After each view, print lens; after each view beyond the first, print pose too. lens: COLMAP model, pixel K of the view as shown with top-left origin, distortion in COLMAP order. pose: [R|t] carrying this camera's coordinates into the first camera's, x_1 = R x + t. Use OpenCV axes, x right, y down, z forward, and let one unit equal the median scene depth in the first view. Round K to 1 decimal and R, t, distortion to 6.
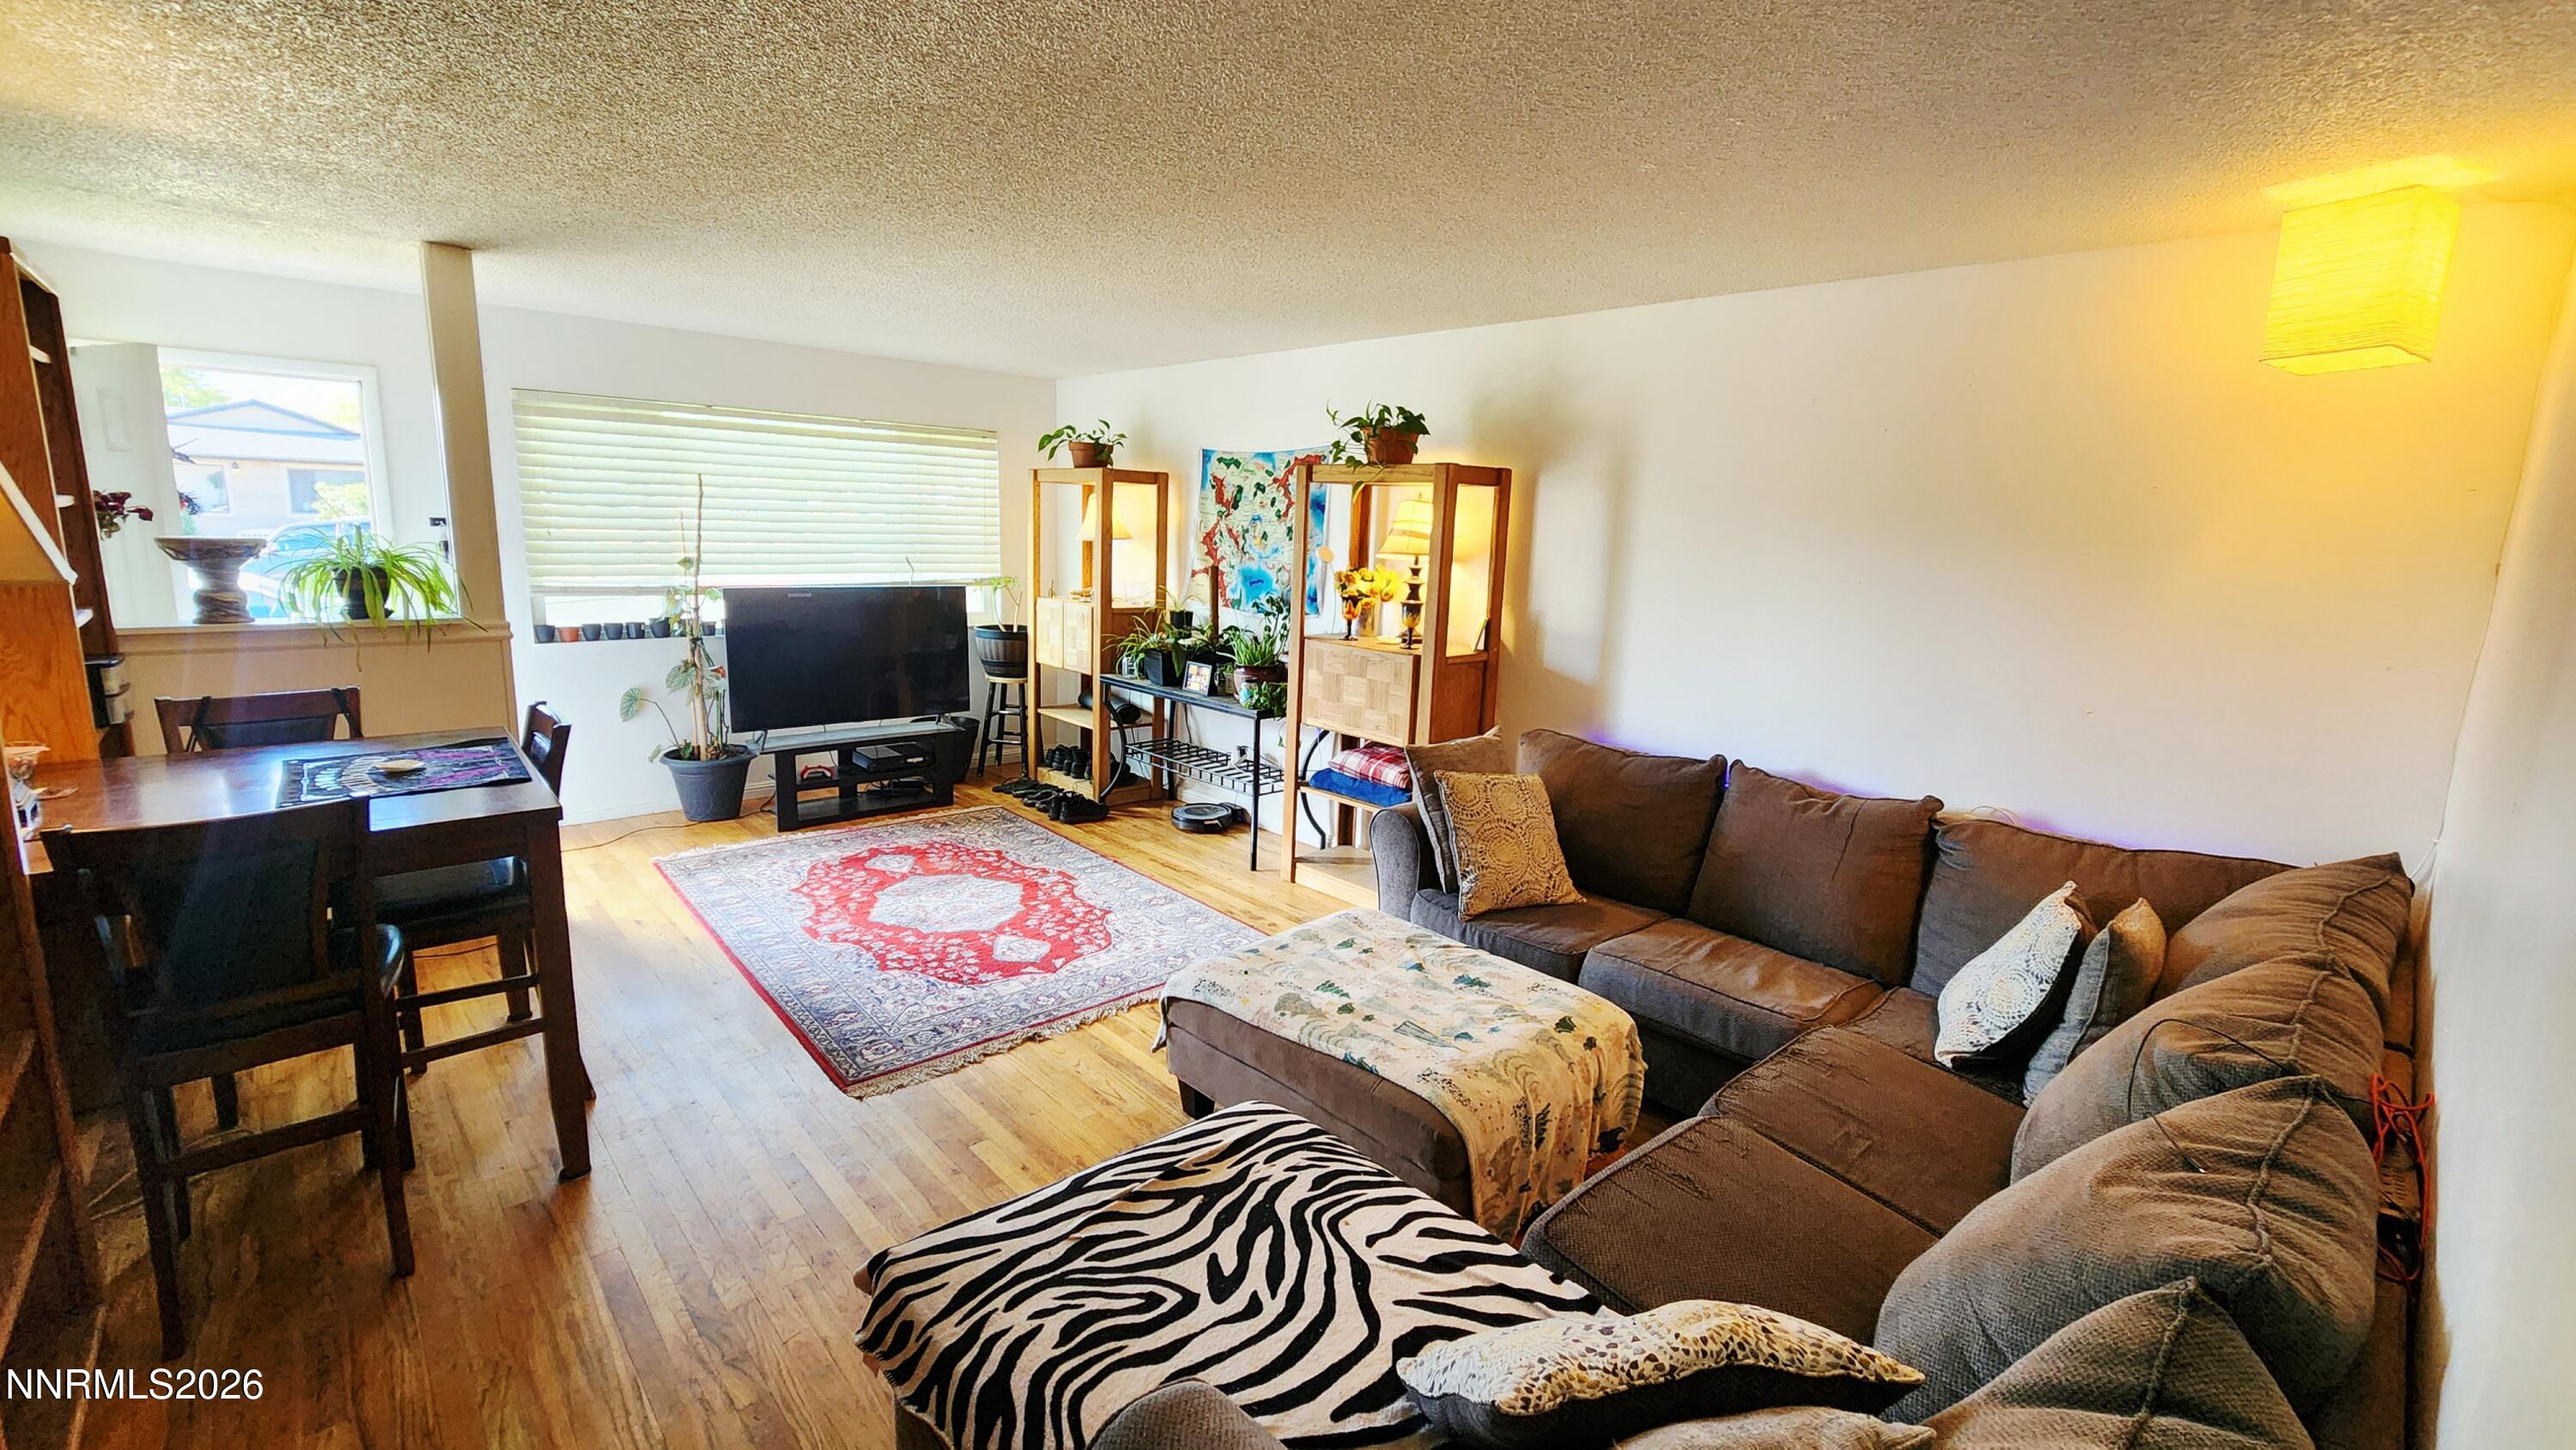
lens RADIAL K [[1049.3, 0, 1283.3], [0, 1049.3, 720.4], [0, 0, 1]] dist [0.005836, -0.001037]
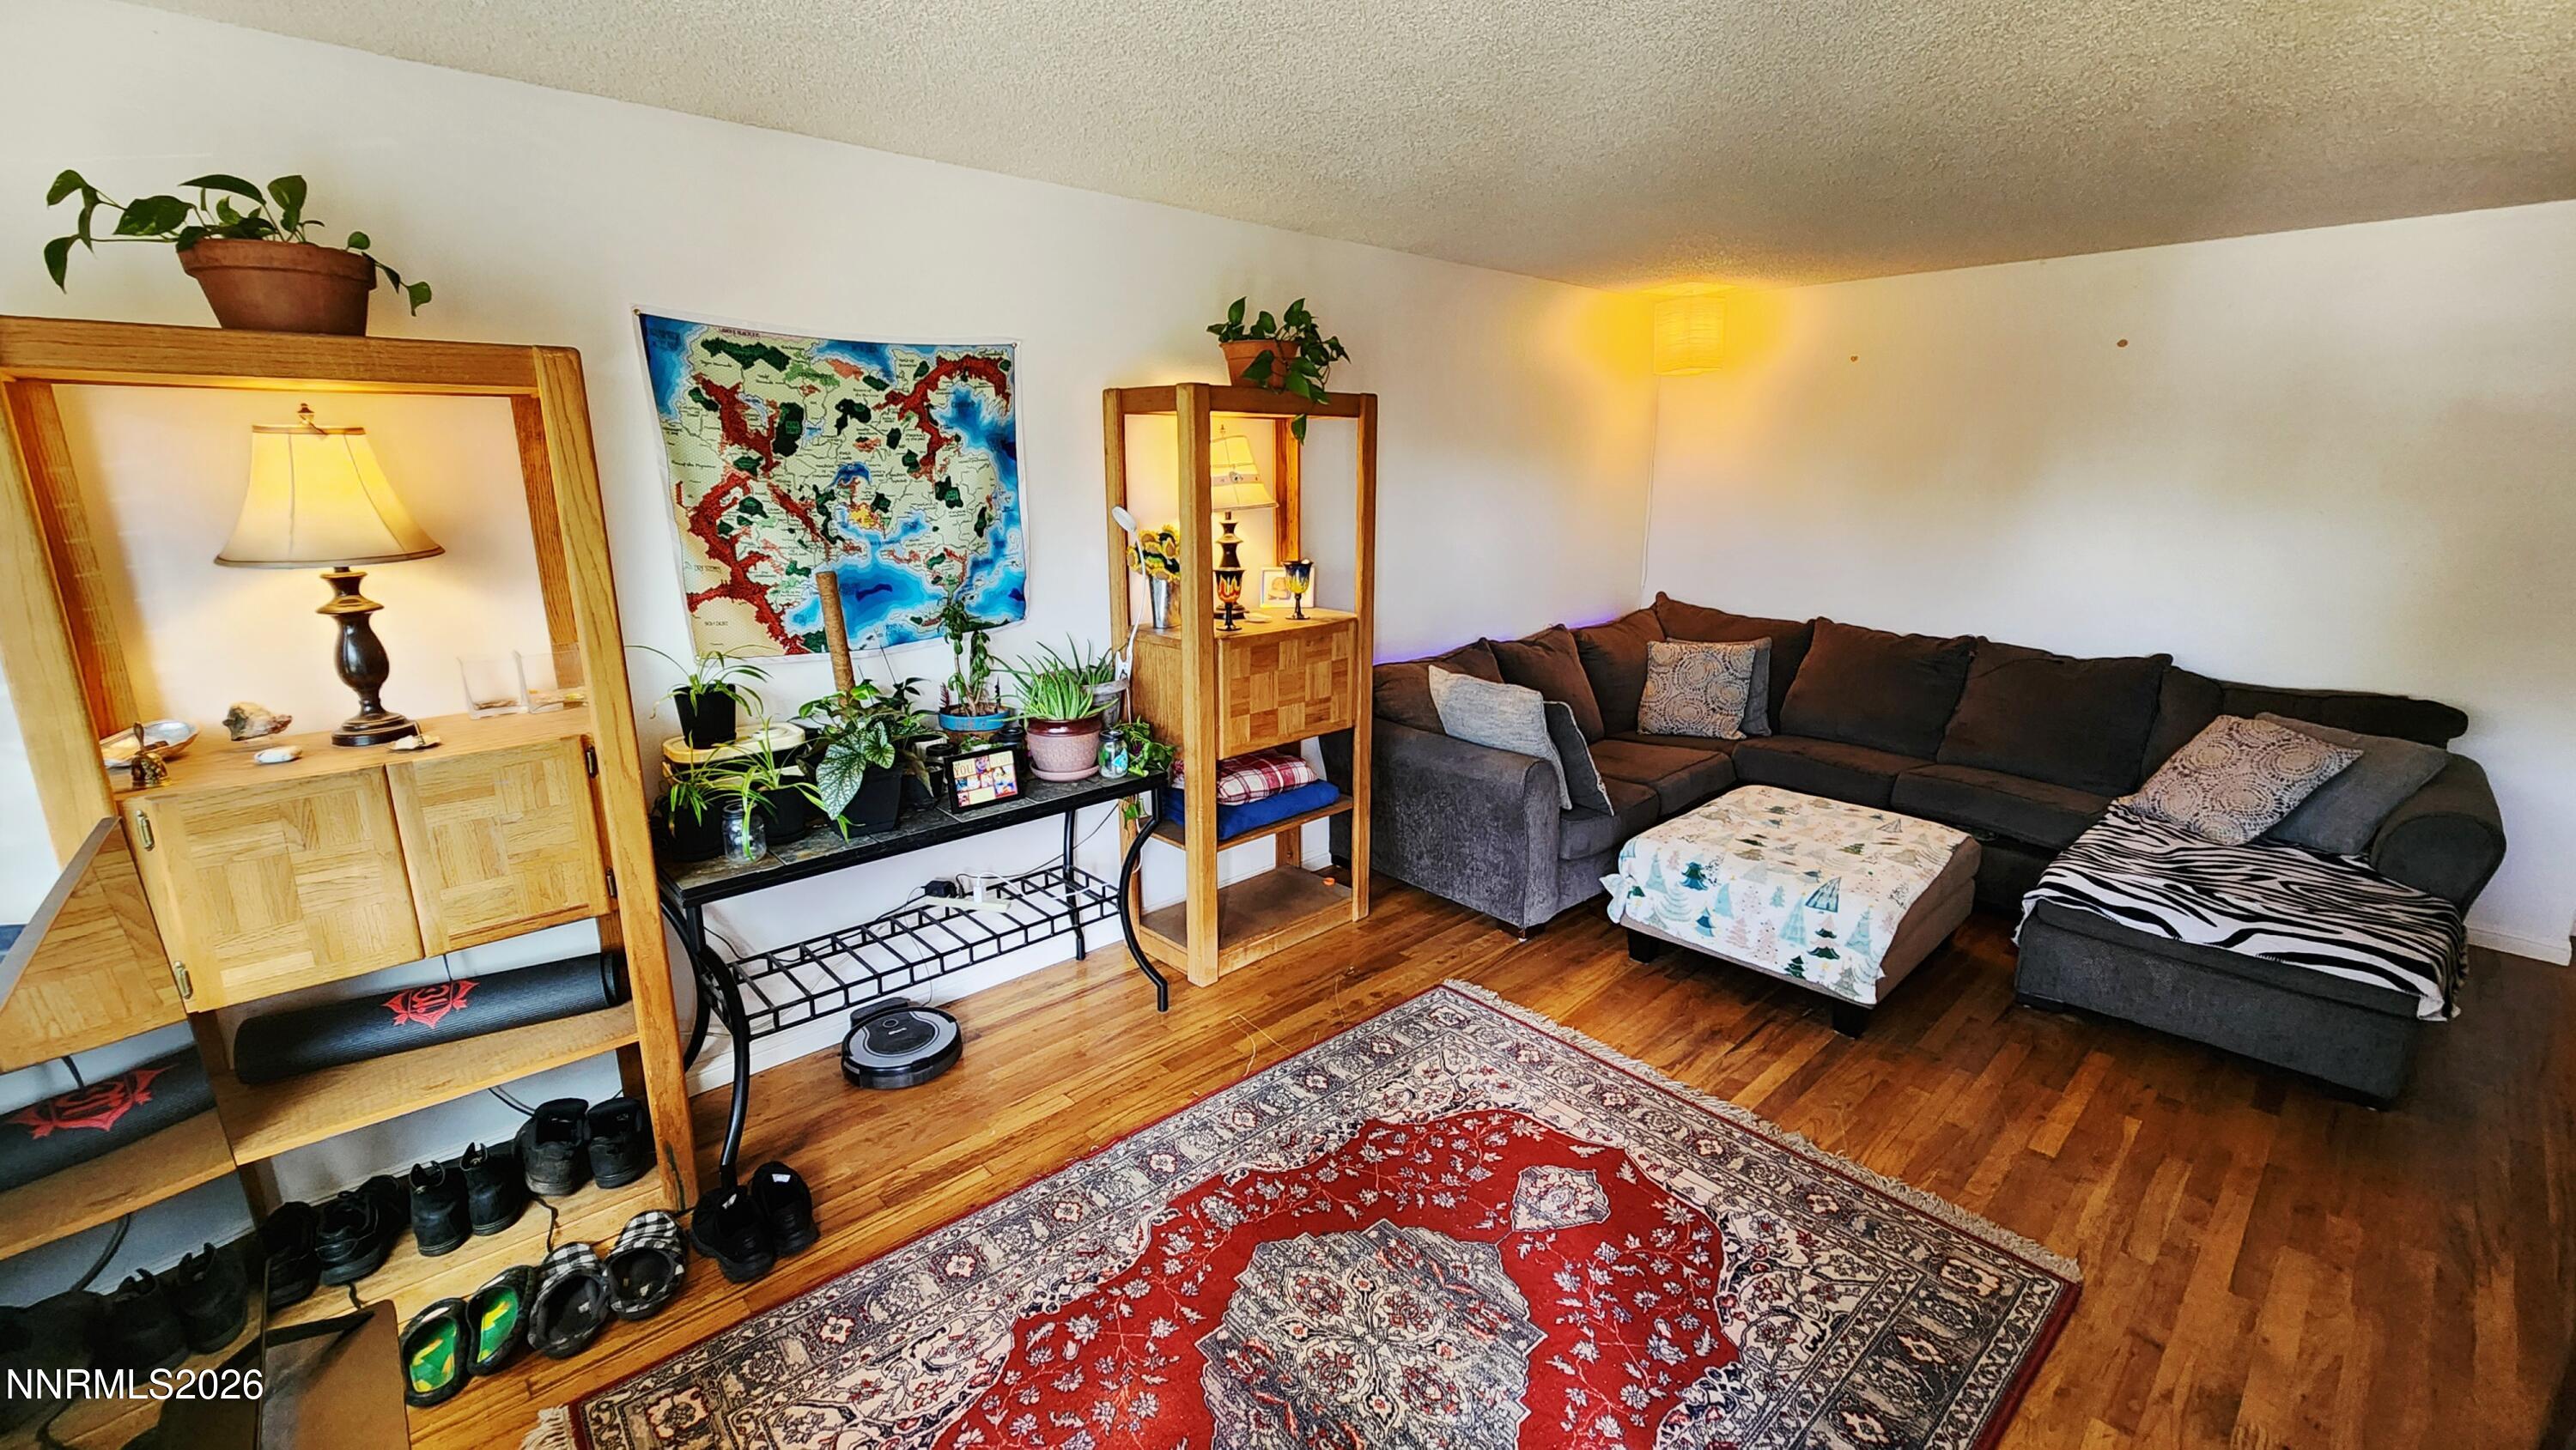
lens RADIAL K [[1049.3, 0, 1283.7], [0, 1049.3, 710.9], [0, 0, 1]] dist [0.005836, -0.001037]
pose [[0.015670, -0.265187, 0.964070, -0.575337], [0.192669, 0.946919, 0.257337, -0.177592], [-0.981139, 0.181714, 0.065932, 0.800610]]
